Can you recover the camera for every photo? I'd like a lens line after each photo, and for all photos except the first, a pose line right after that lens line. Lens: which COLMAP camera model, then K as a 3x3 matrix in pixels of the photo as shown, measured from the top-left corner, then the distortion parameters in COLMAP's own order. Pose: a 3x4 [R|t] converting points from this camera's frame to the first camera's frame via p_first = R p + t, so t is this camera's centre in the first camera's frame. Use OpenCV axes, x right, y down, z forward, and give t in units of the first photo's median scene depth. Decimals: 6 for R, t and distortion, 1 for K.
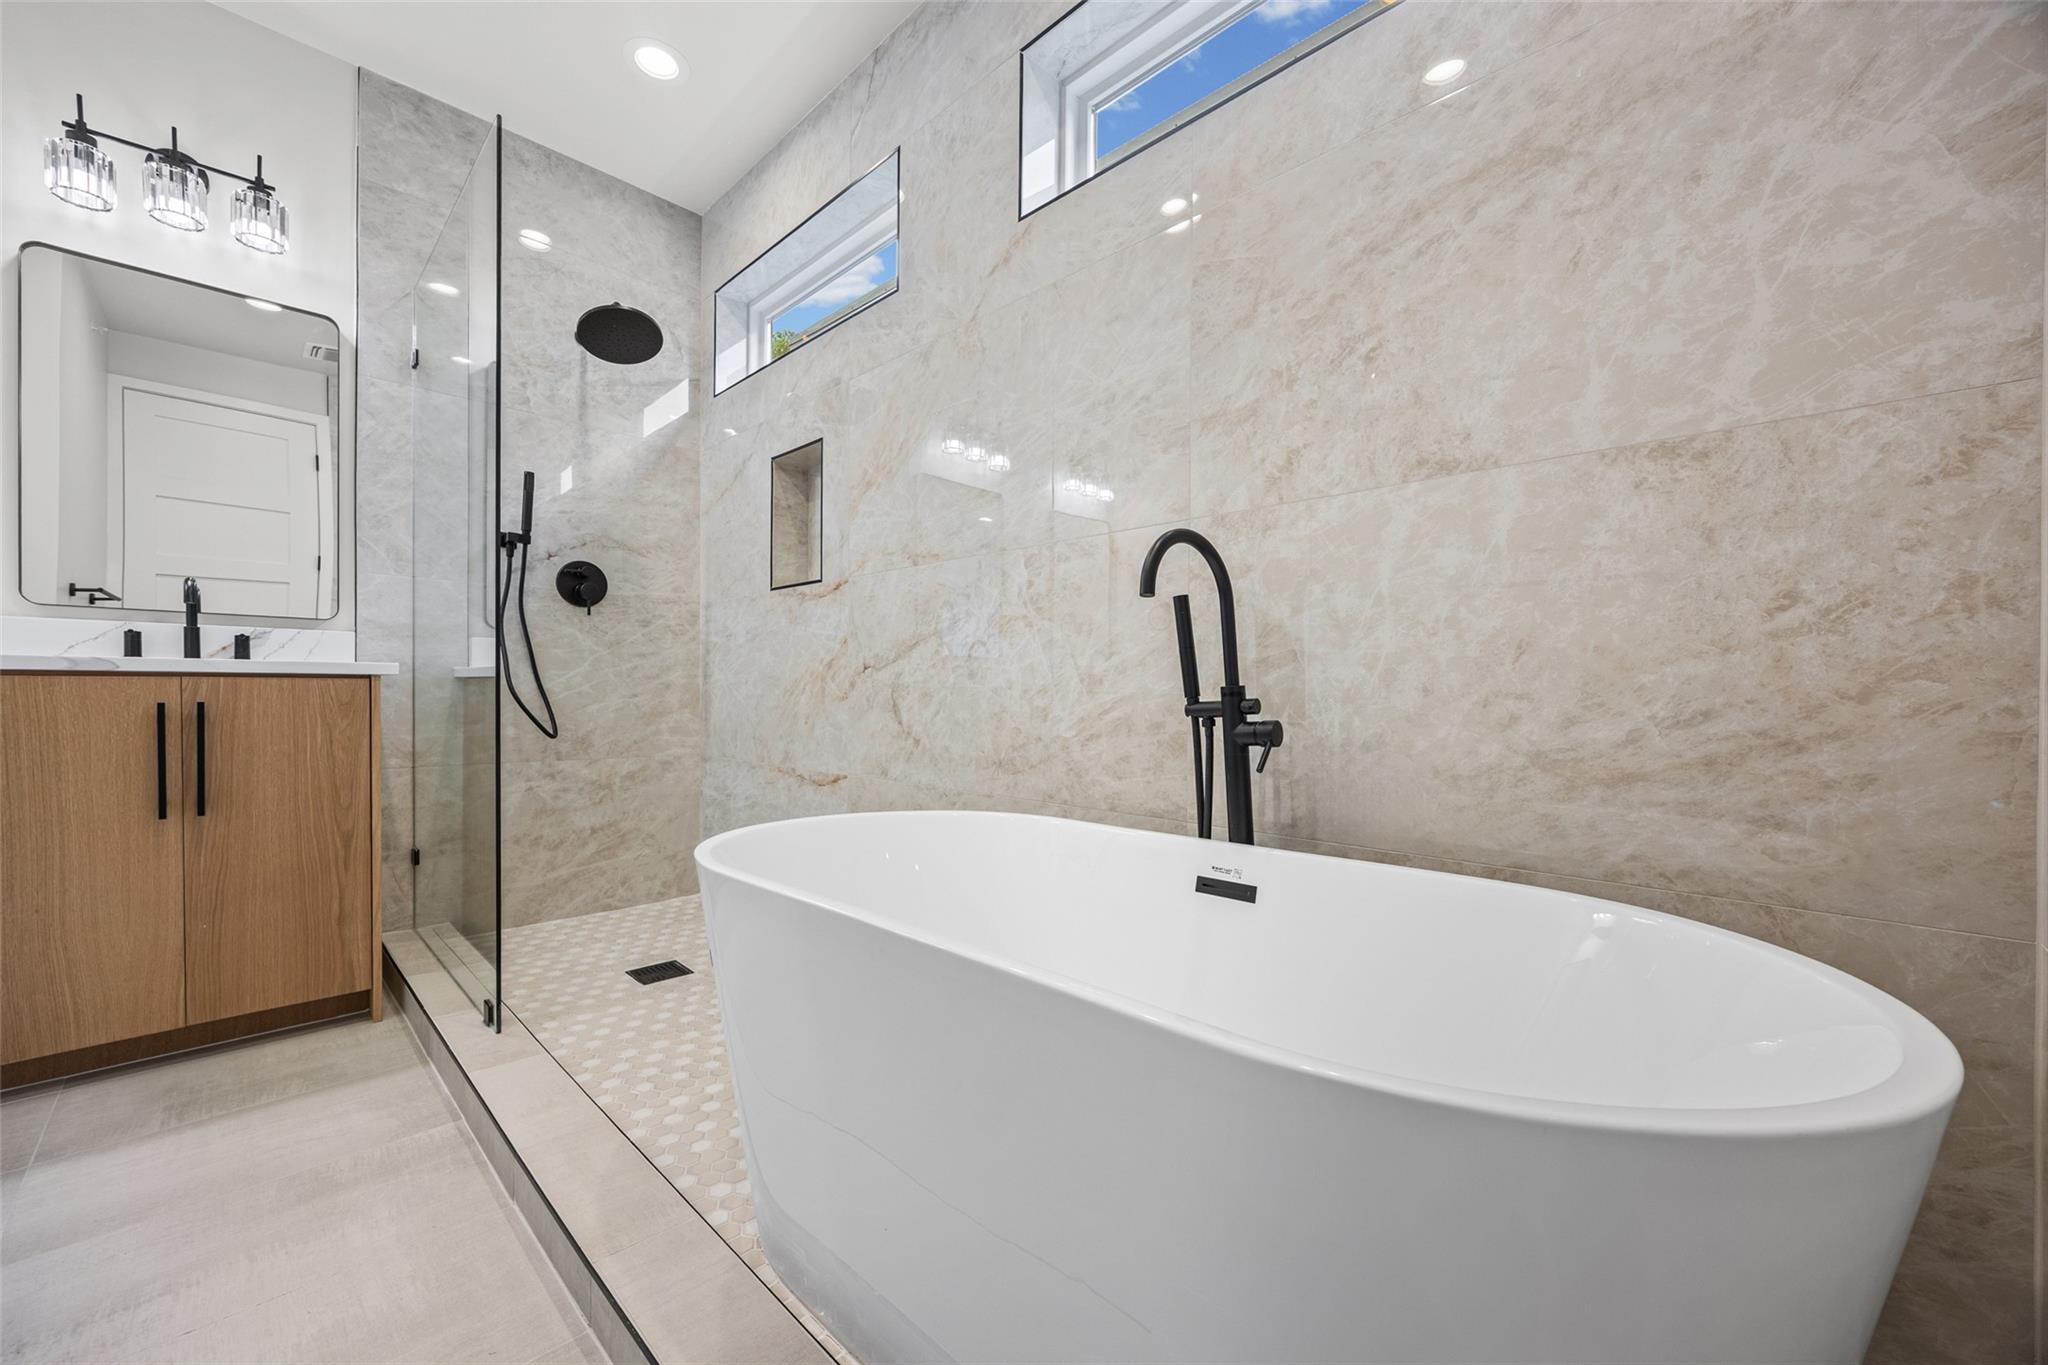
lens RADIAL K [[795.3, 0, 1024.6], [0, 795.3, 695.0], [0, 0, 1]] dist [-0.002890, 0.000521]
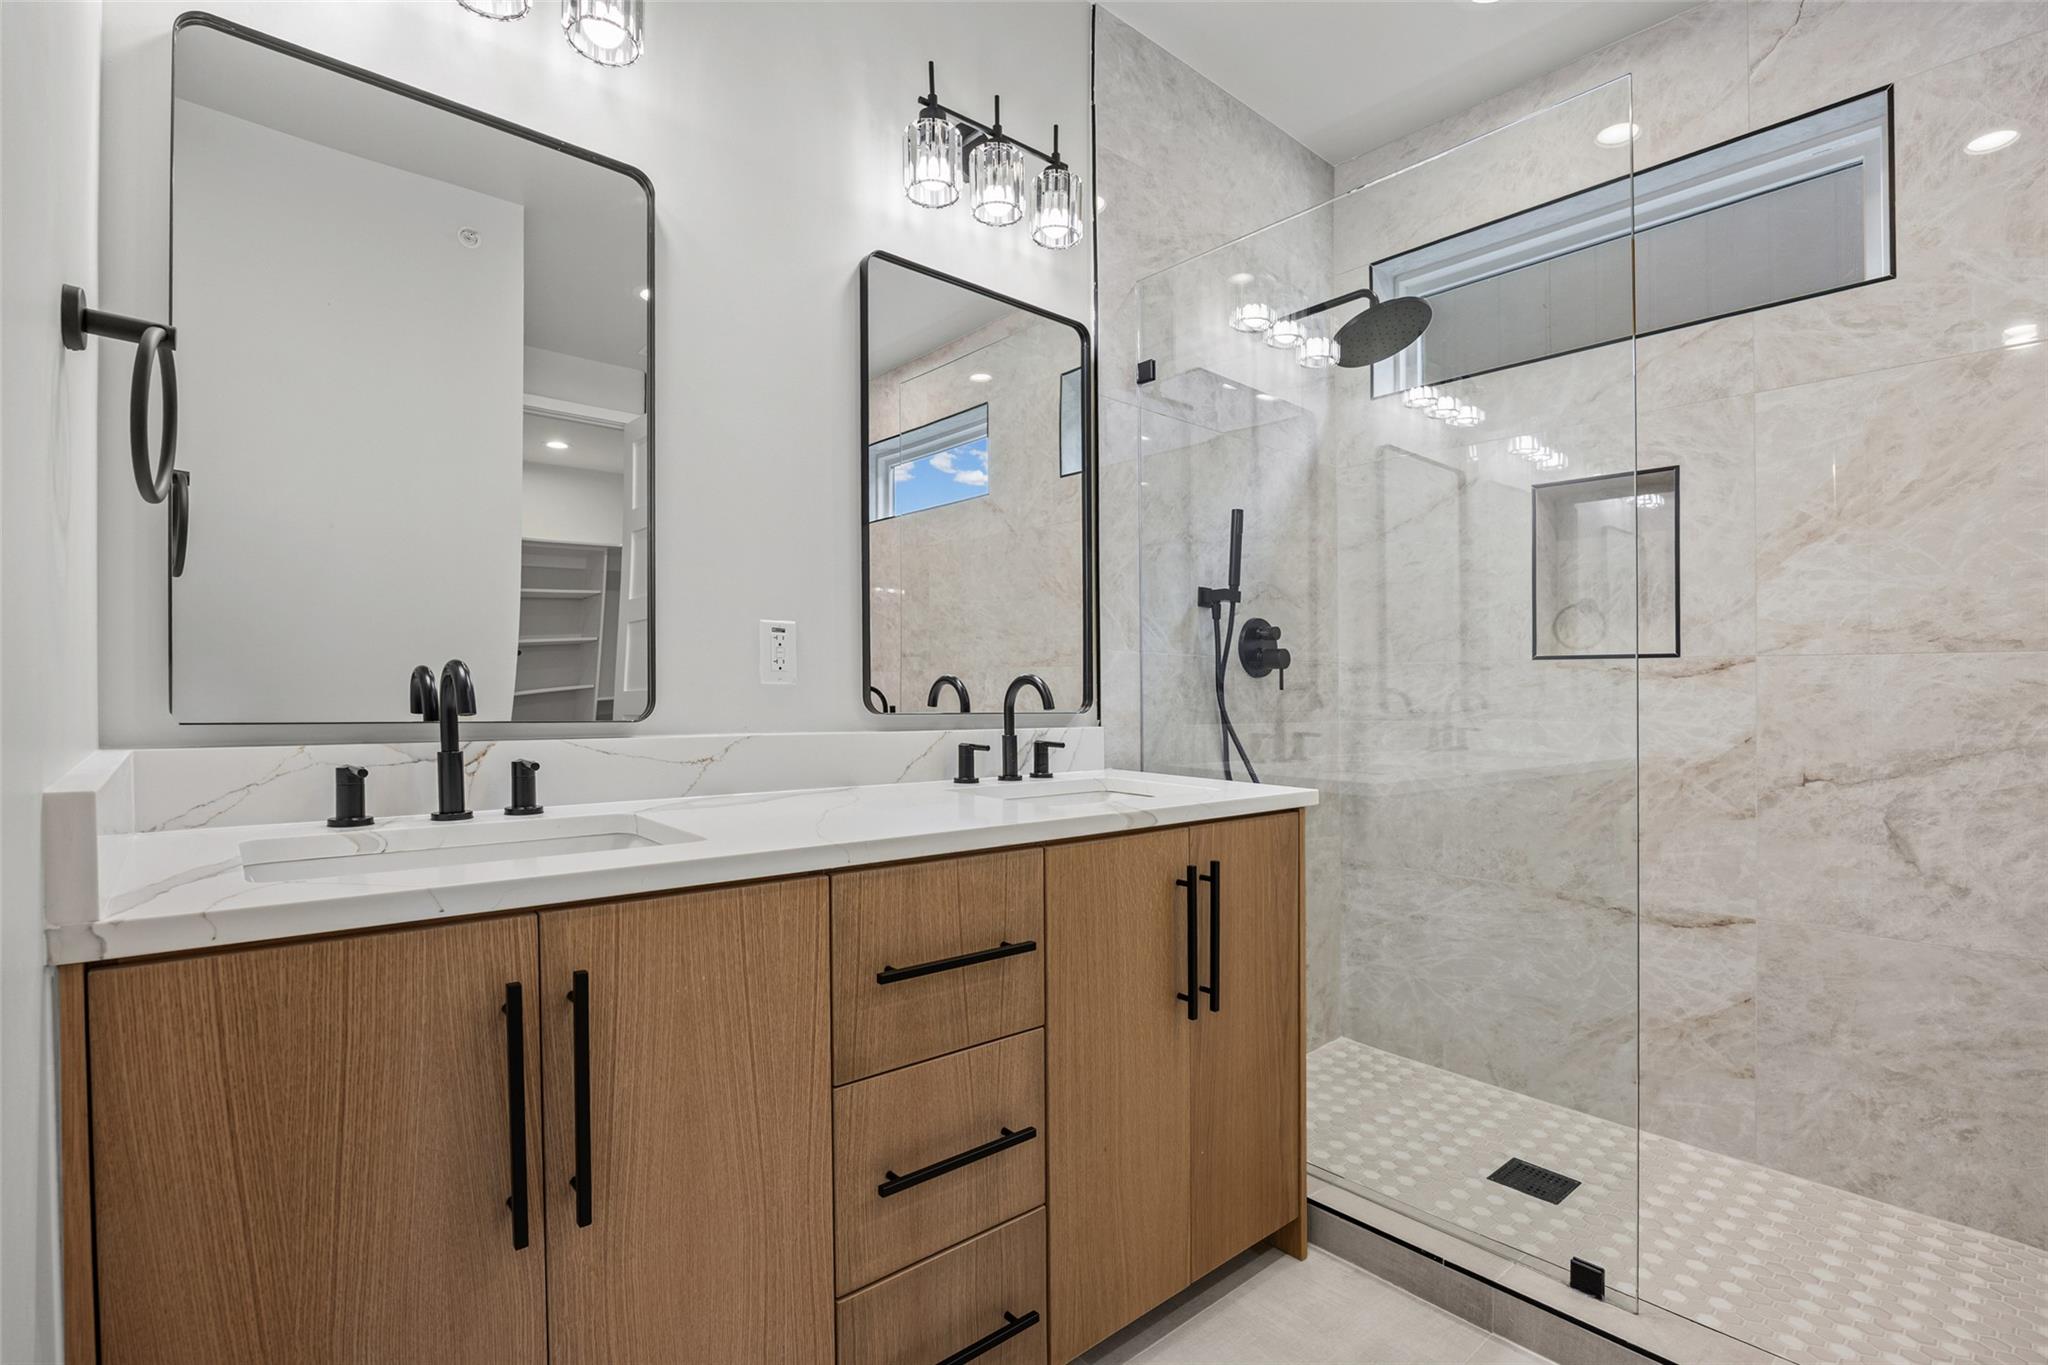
lens RADIAL K [[962.3, 0, 1025.5], [0, 962.3, 696.6], [0, 0, 1]] dist [-0.014477, 0.000299]
pose [[0.997357, 0.002447, -0.072614, -0.840520], [-0.002428, 0.999997, 0.000348, -0.107436], [0.072614, -0.000170, 0.997360, 0.052527]]
